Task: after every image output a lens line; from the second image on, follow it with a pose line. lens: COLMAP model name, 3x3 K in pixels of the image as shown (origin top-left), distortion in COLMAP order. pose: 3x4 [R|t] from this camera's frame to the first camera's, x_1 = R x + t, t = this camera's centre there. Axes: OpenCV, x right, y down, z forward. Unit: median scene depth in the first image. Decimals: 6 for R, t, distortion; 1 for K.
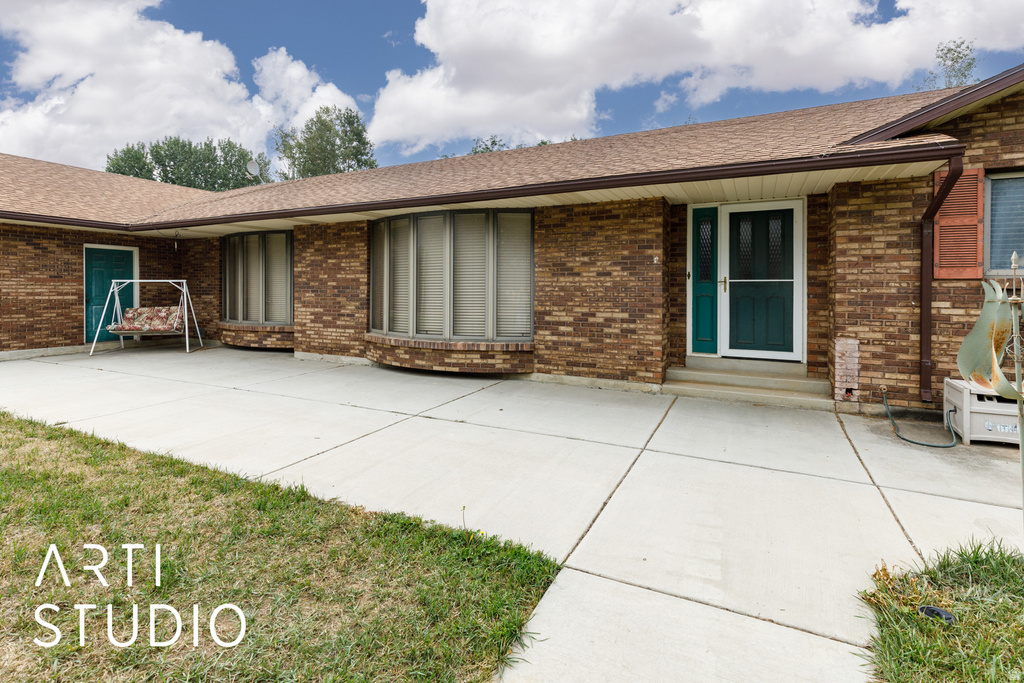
lens RADIAL K [[476.1, 0, 513.3], [0, 476.1, 295.9], [0, 0, 1]] dist [0.007296, -0.000421]
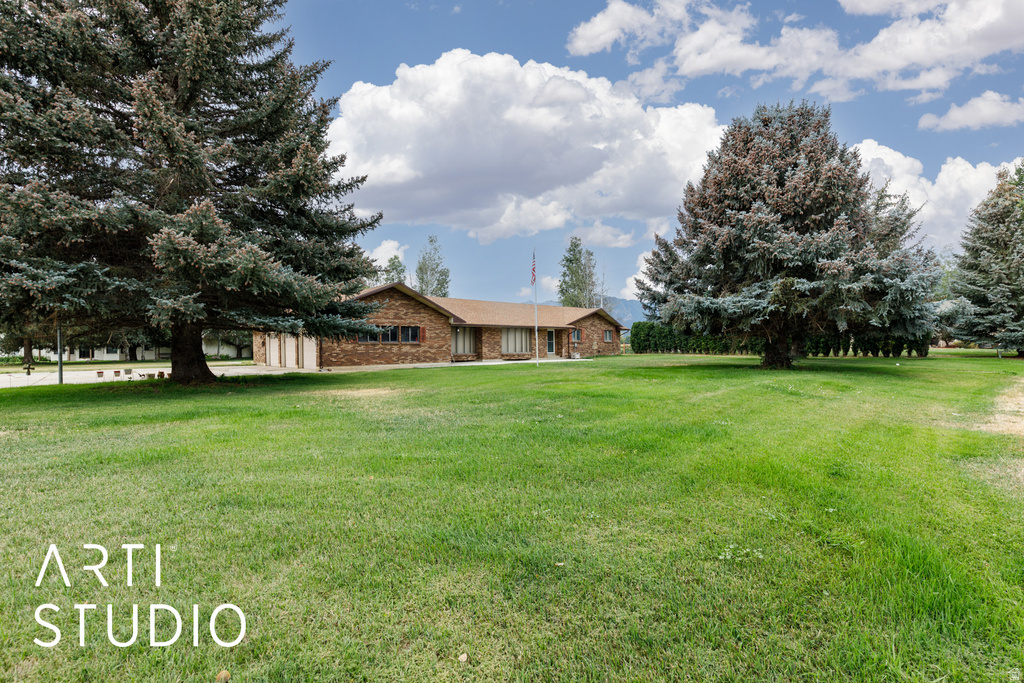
lens RADIAL K [[463.6, 0, 504.7], [0, 463.6, 344.0], [0, 0, 1]] dist [0.006652, 0.000283]
pose [[0.389985, -0.005363, 0.920806, -4.013466], [0.015277, 0.999883, -0.000647, -0.003023], [-0.920695, 0.014319, 0.390021, -0.645566]]
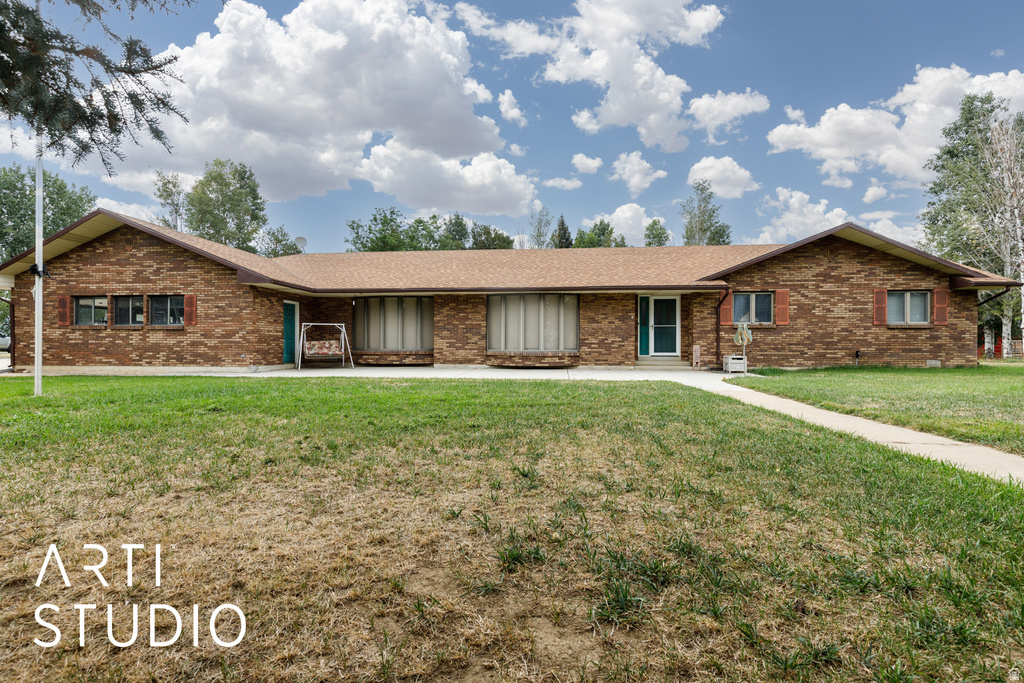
lens RADIAL K [[463.6, 0, 504.7], [0, 463.6, 344.0], [0, 0, 1]] dist [0.006652, 0.000283]
pose [[0.939428, -0.003262, 0.342730, -0.853064], [0.006159, 0.999954, -0.007365, 0.058263], [-0.342690, 0.009030, 0.939405, -0.786155]]
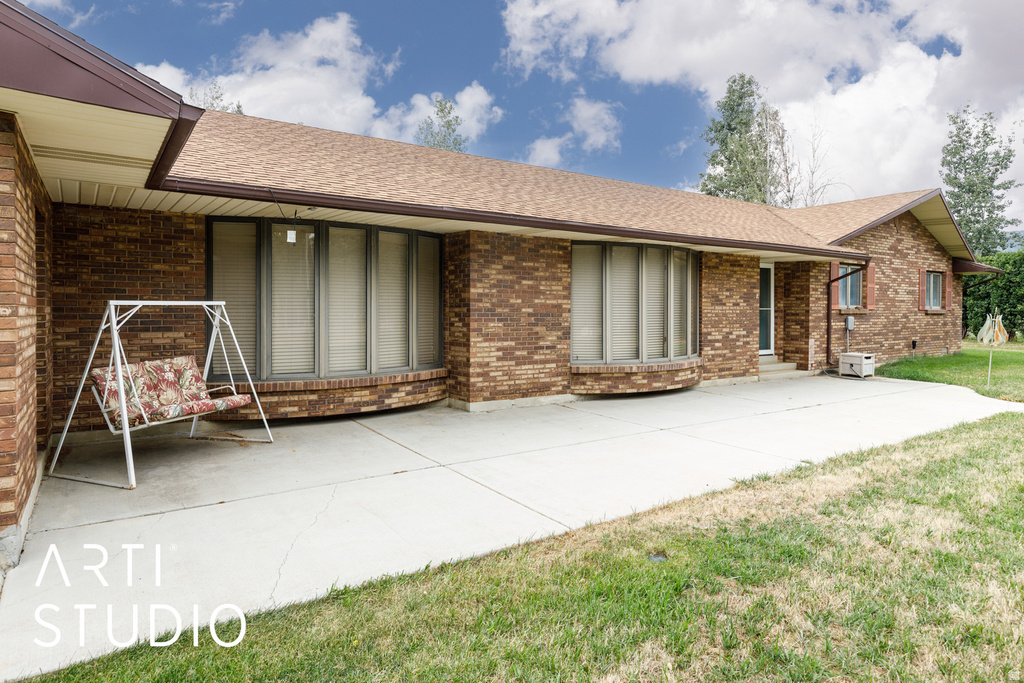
lens RADIAL K [[606.2, 0, 507.7], [0, 606.2, 314.0], [0, 0, 1]] dist [-0.002211, -0.000579]
pose [[0.493252, -0.010706, 0.869821, -1.300676], [0.007986, 0.999938, 0.007779, -0.027588], [-0.869850, 0.003109, 0.493307, 0.520119]]
